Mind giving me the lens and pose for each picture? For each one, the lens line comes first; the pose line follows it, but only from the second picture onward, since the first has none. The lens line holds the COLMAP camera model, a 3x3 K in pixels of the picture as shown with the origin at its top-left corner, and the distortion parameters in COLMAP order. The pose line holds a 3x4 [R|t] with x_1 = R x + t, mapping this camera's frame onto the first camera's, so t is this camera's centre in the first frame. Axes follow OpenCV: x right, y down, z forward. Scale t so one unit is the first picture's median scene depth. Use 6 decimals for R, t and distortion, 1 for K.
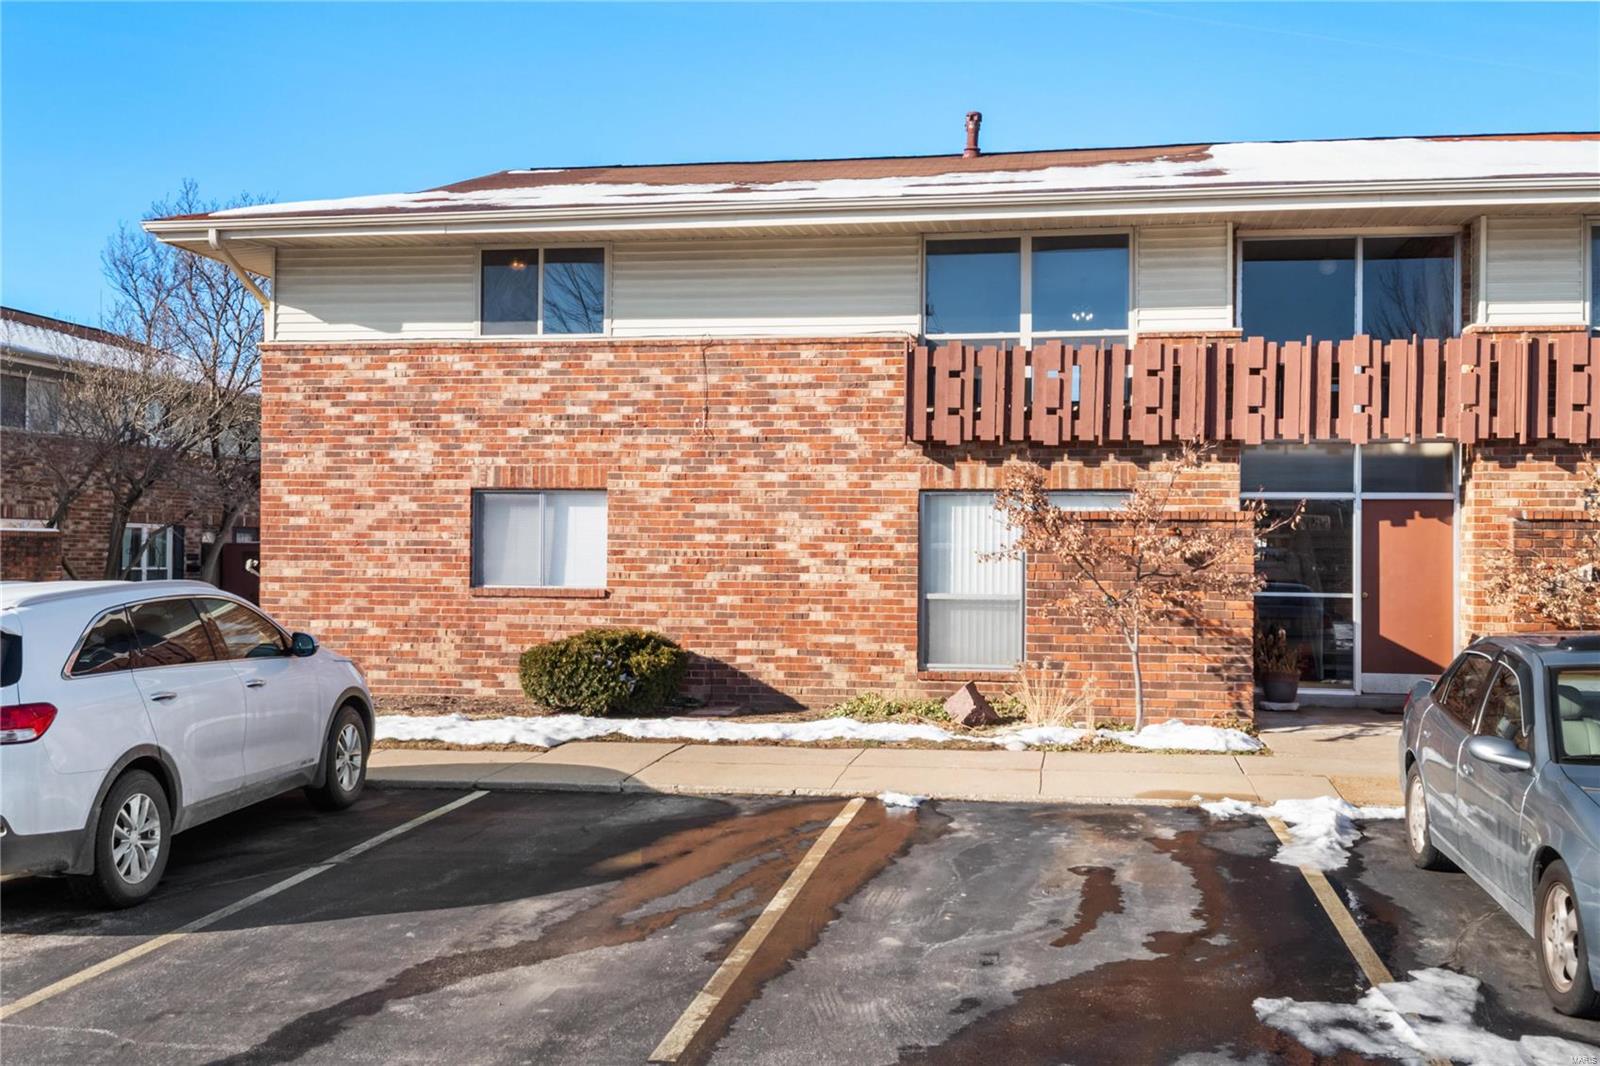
lens RADIAL K [[1662.0, 0, 793.3], [0, 1662.0, 510.8], [0, 0, 1]] dist [0.104801, 0.000000]
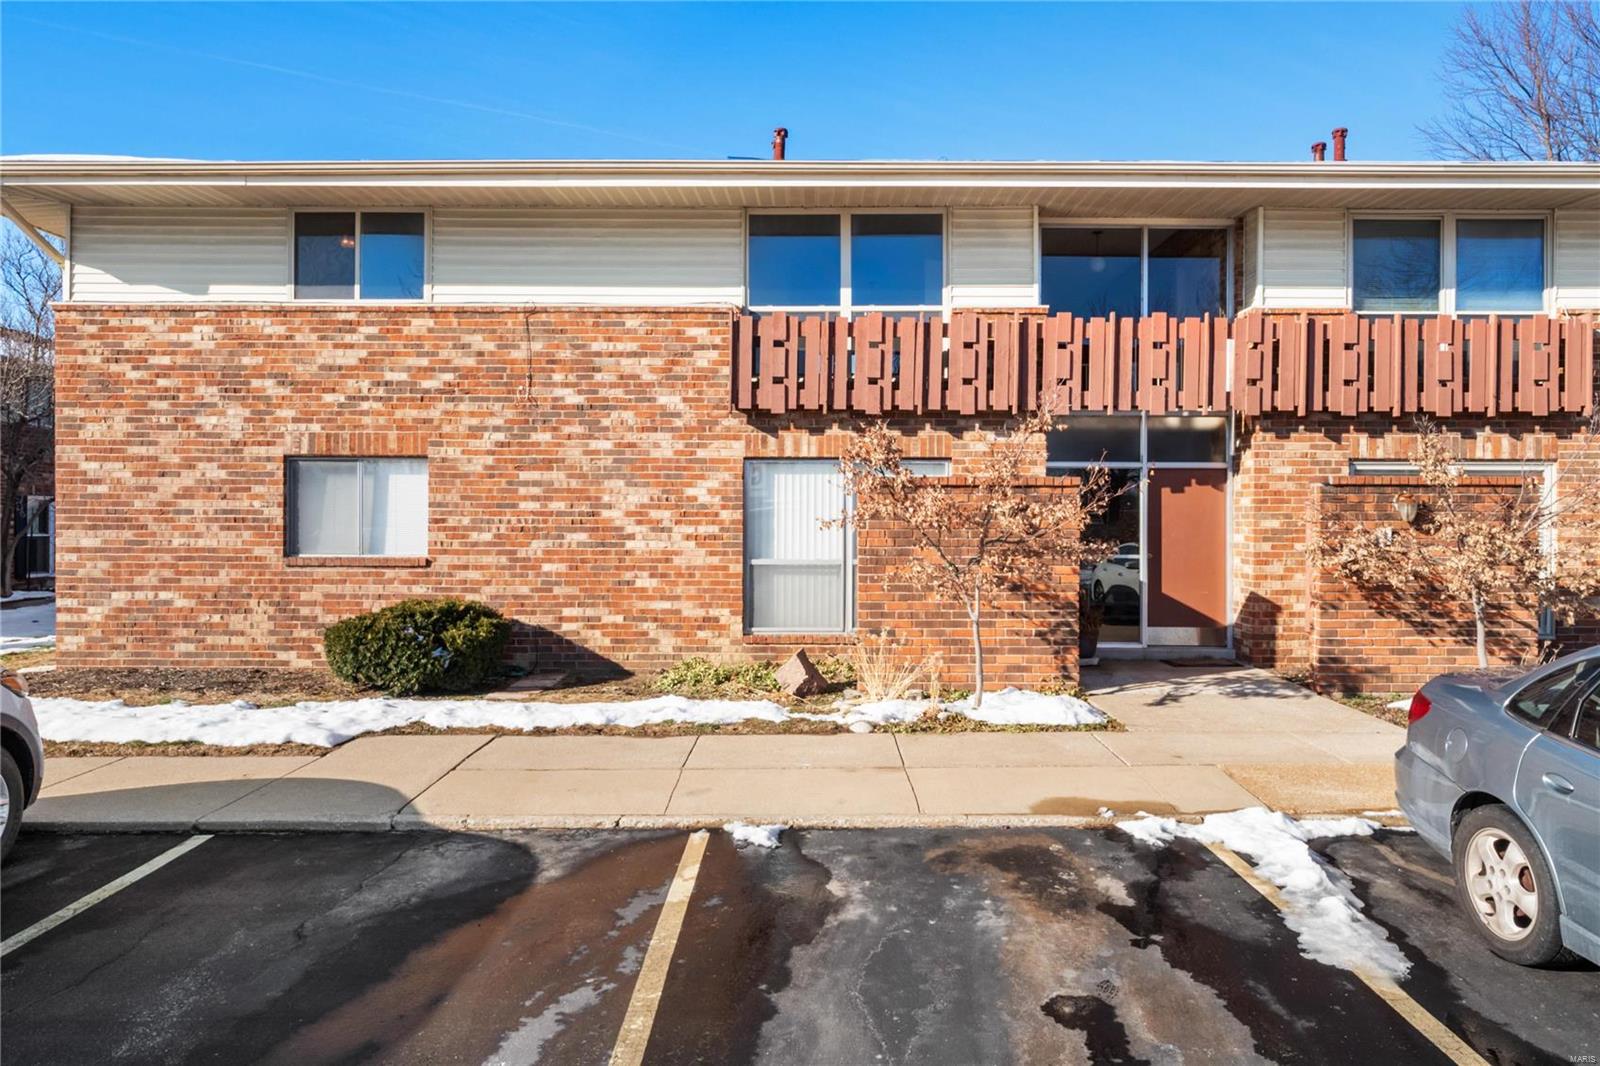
lens RADIAL K [[1024.1, 0, 798.5], [0, 1024.1, 519.4], [0, 0, 1]] dist [-0.004683, -0.000634]
pose [[0.985857, -0.004687, 0.167521, 0.003363], [0.000234, 0.999646, 0.026594, 0.008442], [-0.167586, -0.026179, 0.985510, 0.376959]]
